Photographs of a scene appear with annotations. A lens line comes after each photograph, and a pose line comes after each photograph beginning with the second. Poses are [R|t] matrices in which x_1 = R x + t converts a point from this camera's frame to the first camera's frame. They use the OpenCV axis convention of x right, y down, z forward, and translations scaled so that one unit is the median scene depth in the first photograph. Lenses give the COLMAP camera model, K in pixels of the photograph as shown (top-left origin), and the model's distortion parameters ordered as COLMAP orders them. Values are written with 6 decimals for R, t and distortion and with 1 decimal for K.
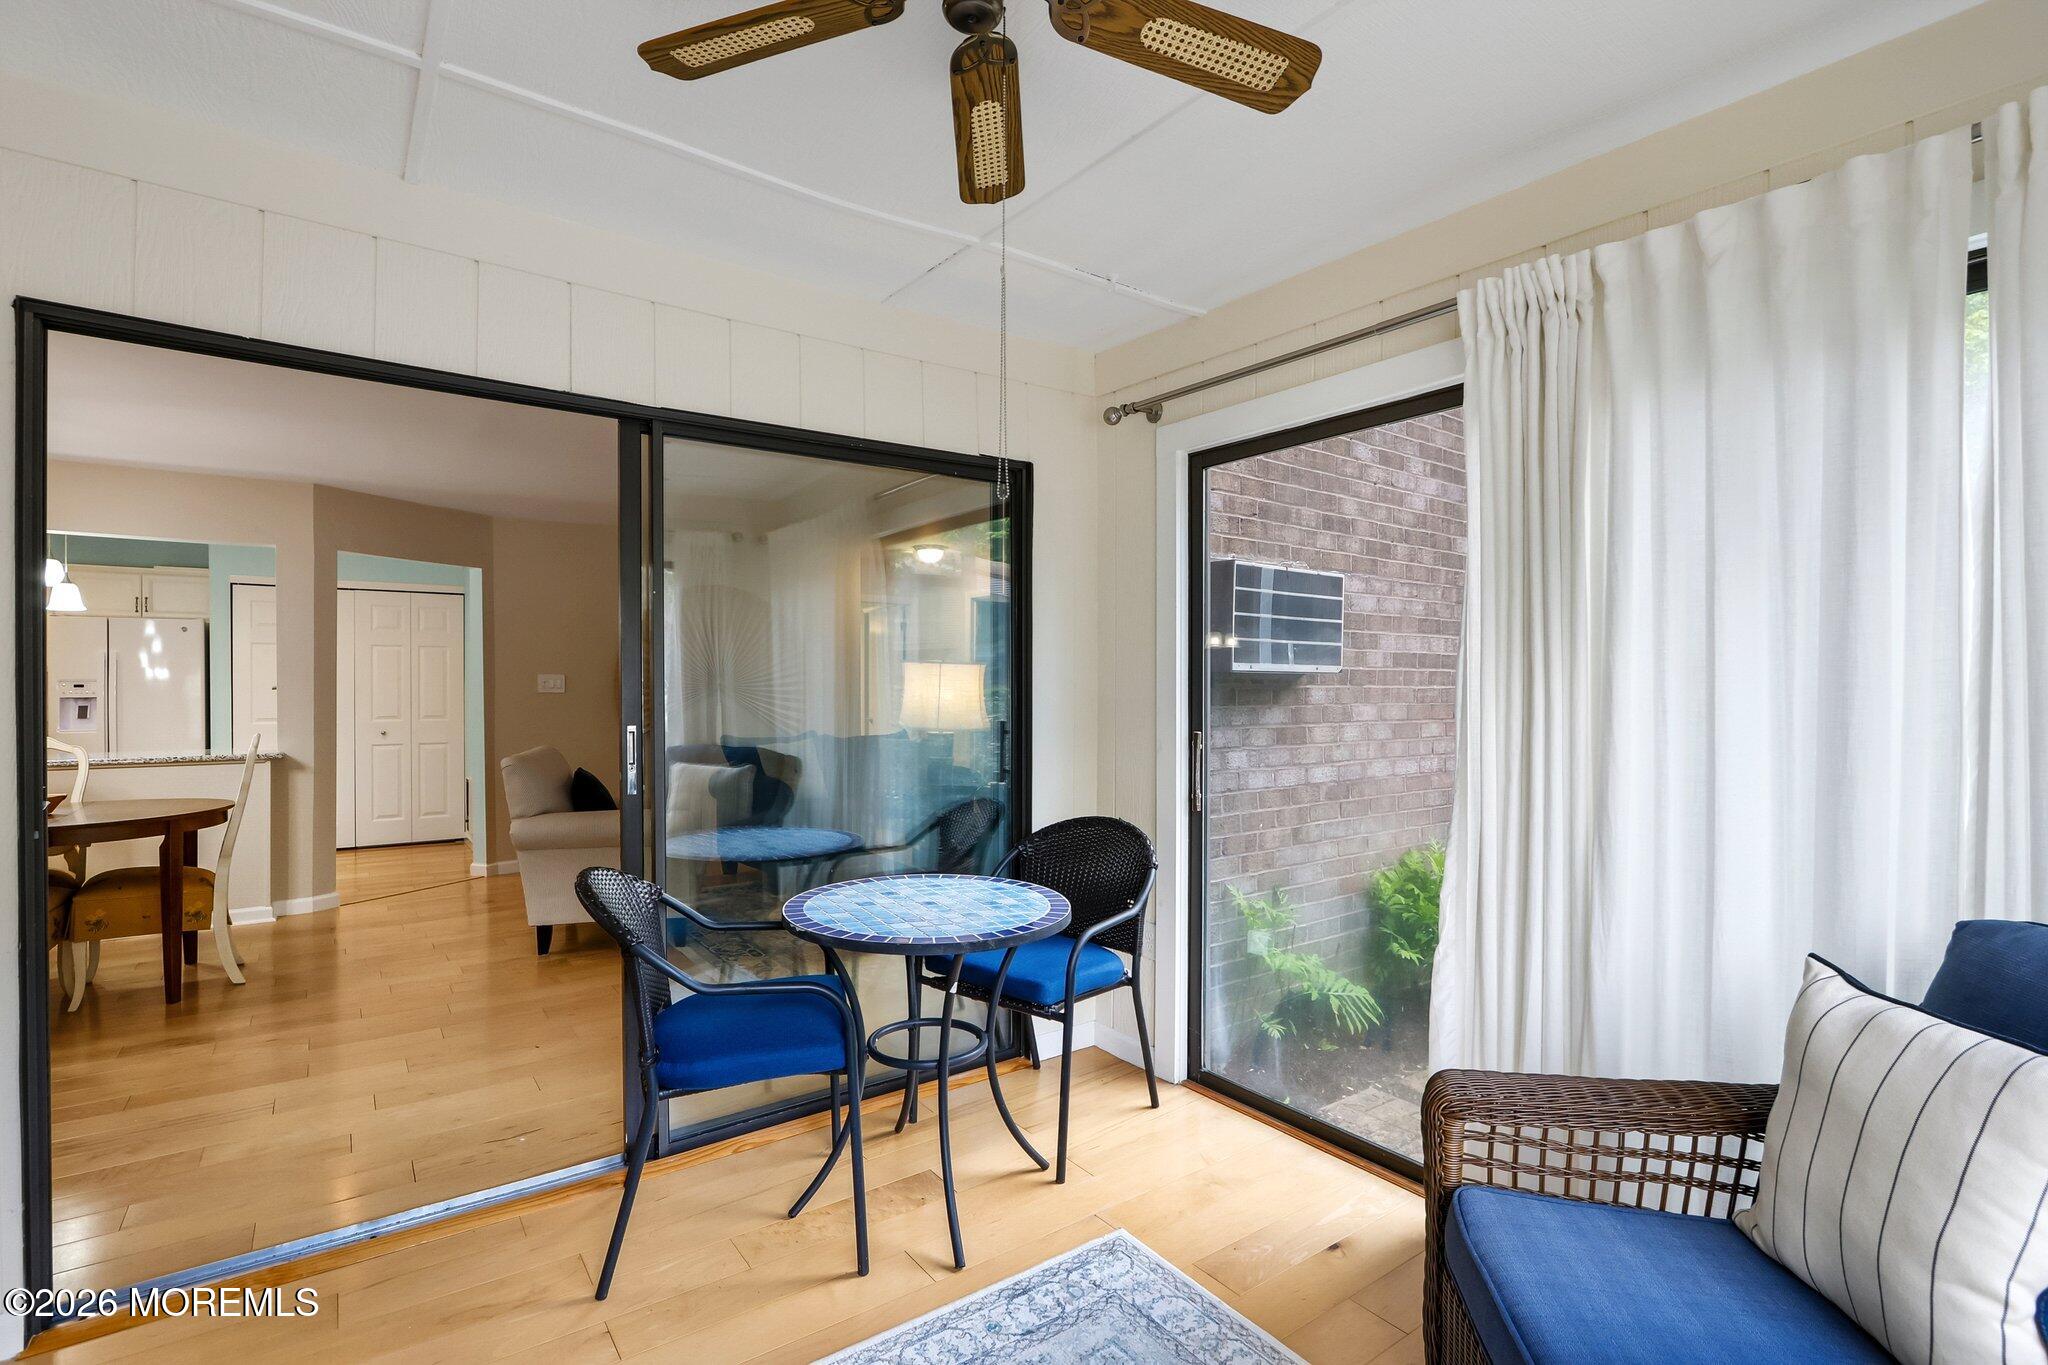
lens RADIAL K [[938.8, 0, 992.5], [0, 938.8, 690.9], [0, 0, 1]] dist [-0.013440, 0.000365]
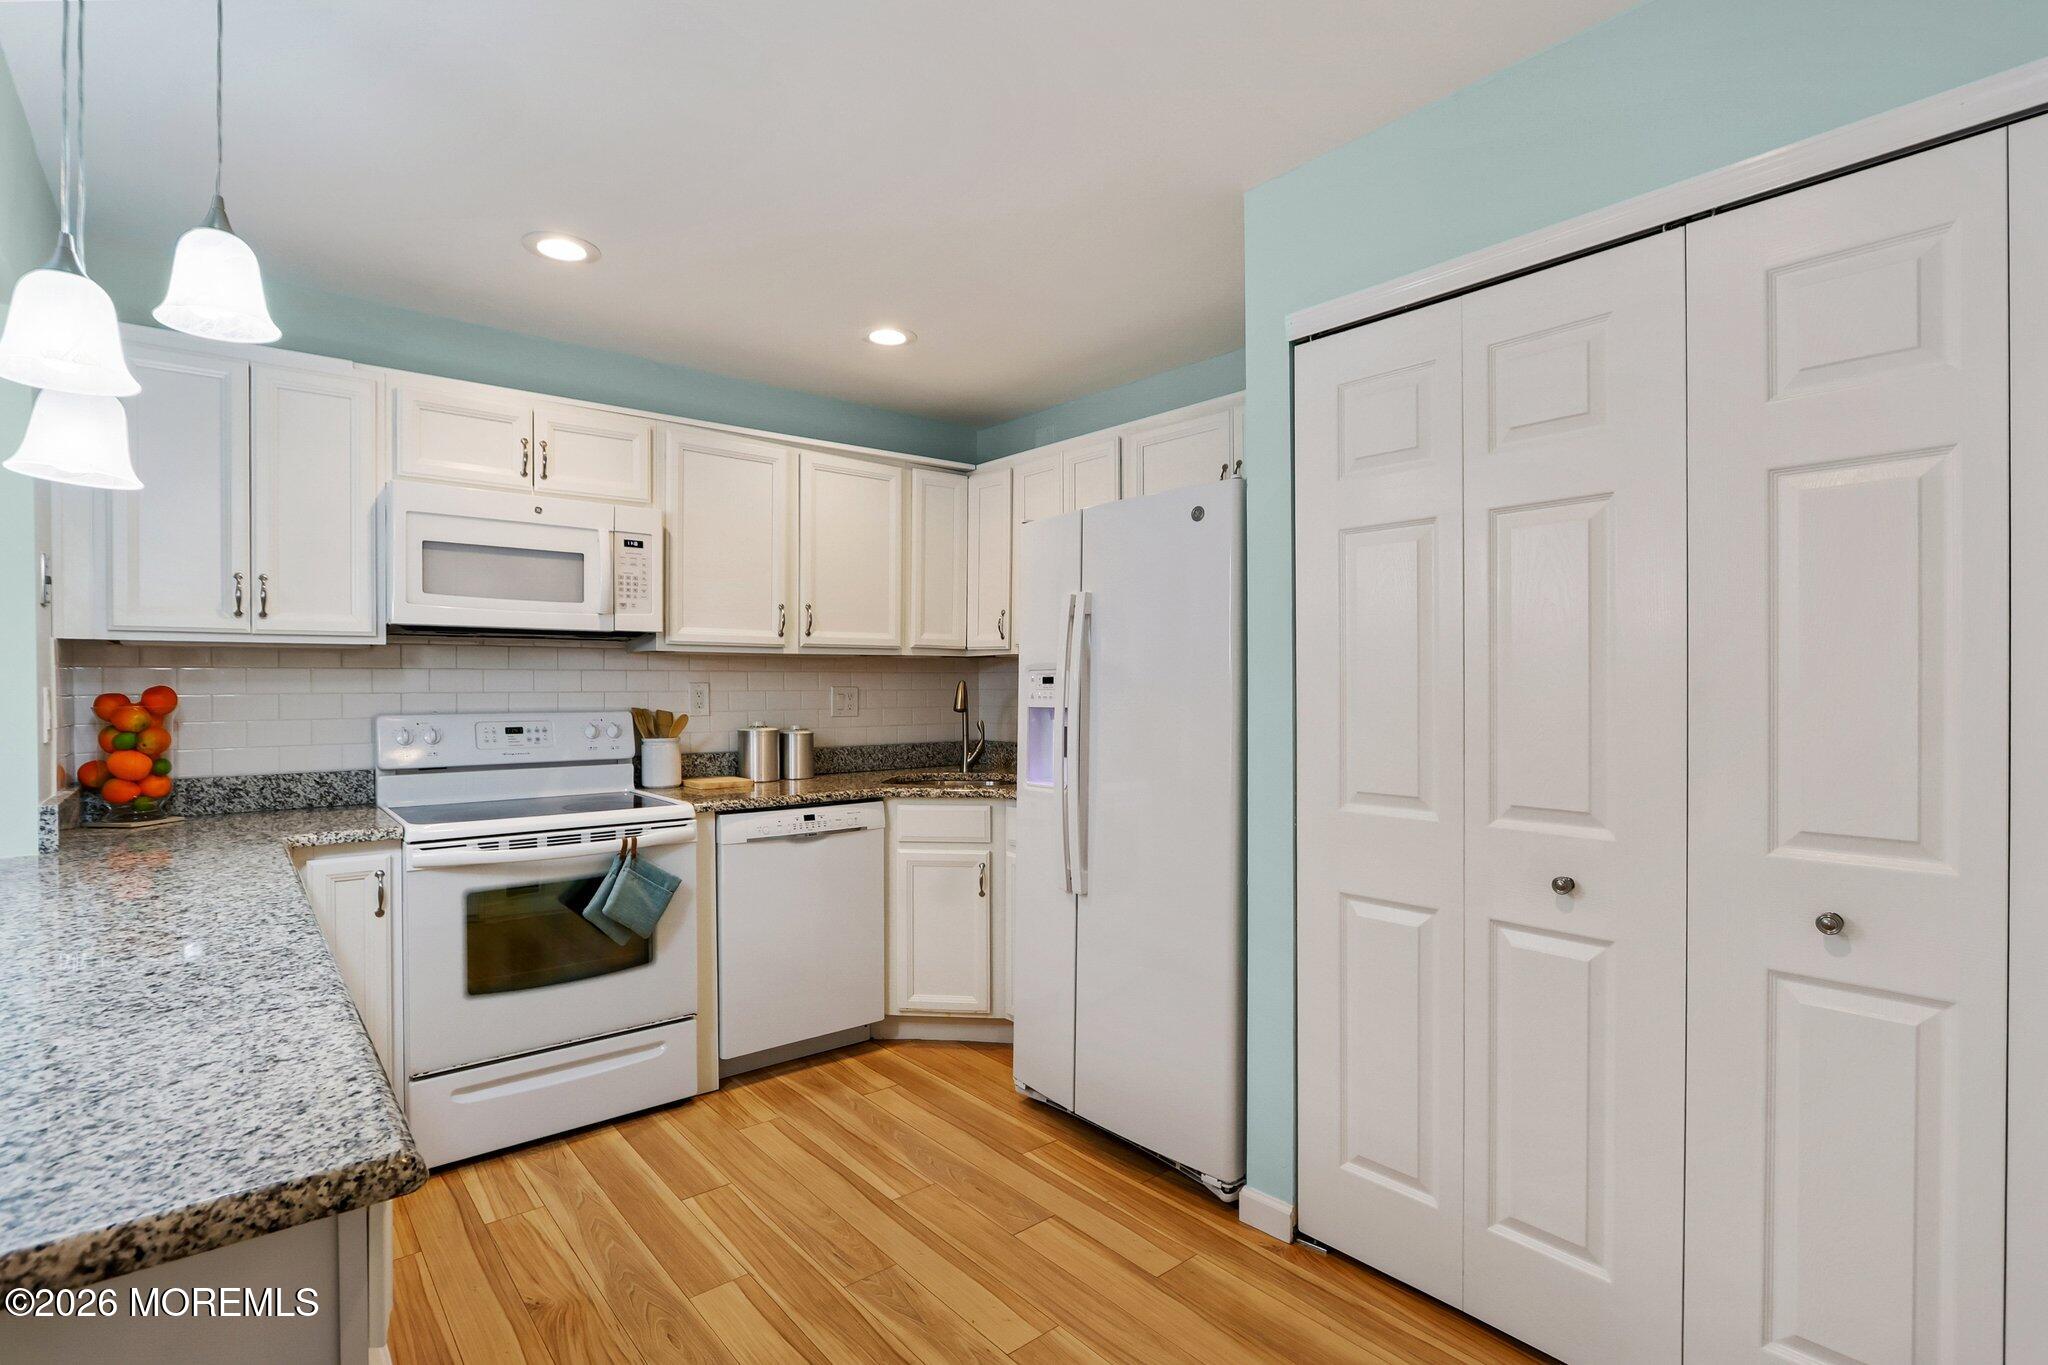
lens RADIAL K [[967.4, 0, 1003.9], [0, 967.4, 692.1], [0, 0, 1]] dist [-0.015018, 0.000133]
pose [[0.081058, 0.008106, -0.996676, -0.663225], [-0.002069, 0.999966, 0.007965, -0.004386], [0.996707, 0.001416, 0.081072, 1.148132]]
